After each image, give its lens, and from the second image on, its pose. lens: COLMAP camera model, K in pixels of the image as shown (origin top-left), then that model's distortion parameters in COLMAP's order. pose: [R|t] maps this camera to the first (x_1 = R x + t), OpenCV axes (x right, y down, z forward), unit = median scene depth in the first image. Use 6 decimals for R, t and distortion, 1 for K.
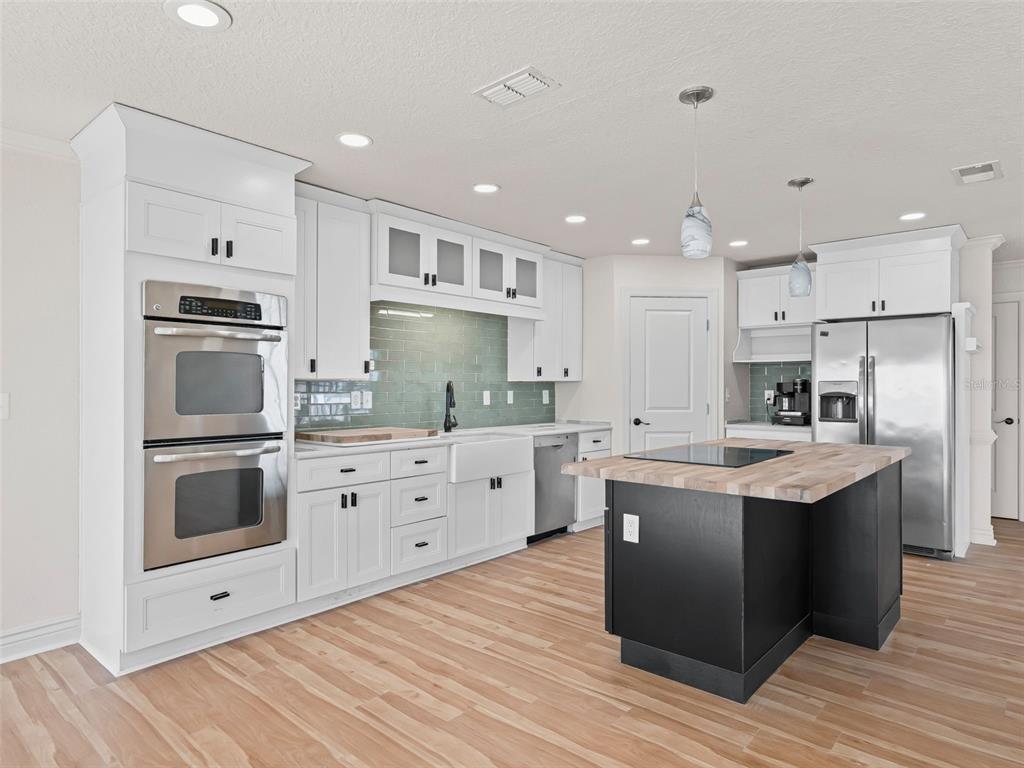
lens RADIAL K [[607.6, 0, 508.1], [0, 607.6, 387.2], [0, 0, 1]] dist [-0.009859, -0.001816]
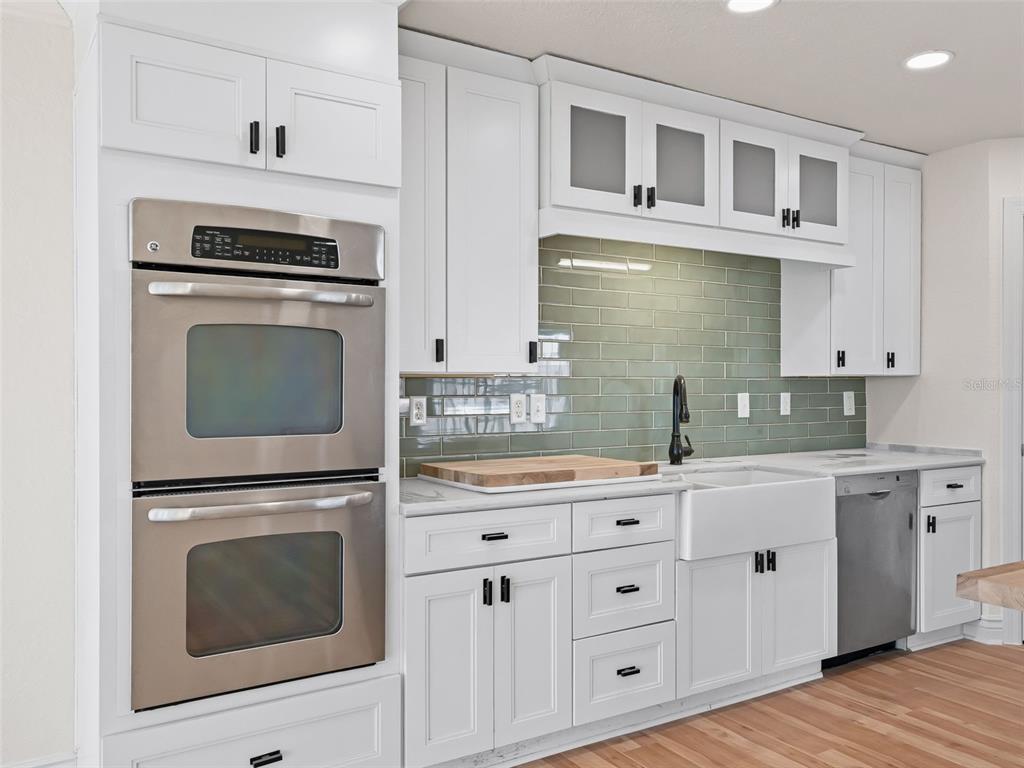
lens RADIAL K [[801.9, 0, 510.8], [0, 801.9, 386.3], [0, 0, 1]] dist [-0.004867, 0.016161]
pose [[0.955611, -0.001265, -0.294628, -0.028308], [0.001405, 0.999999, 0.000264, -0.001022], [0.294627, -0.000666, 0.955612, 0.260214]]
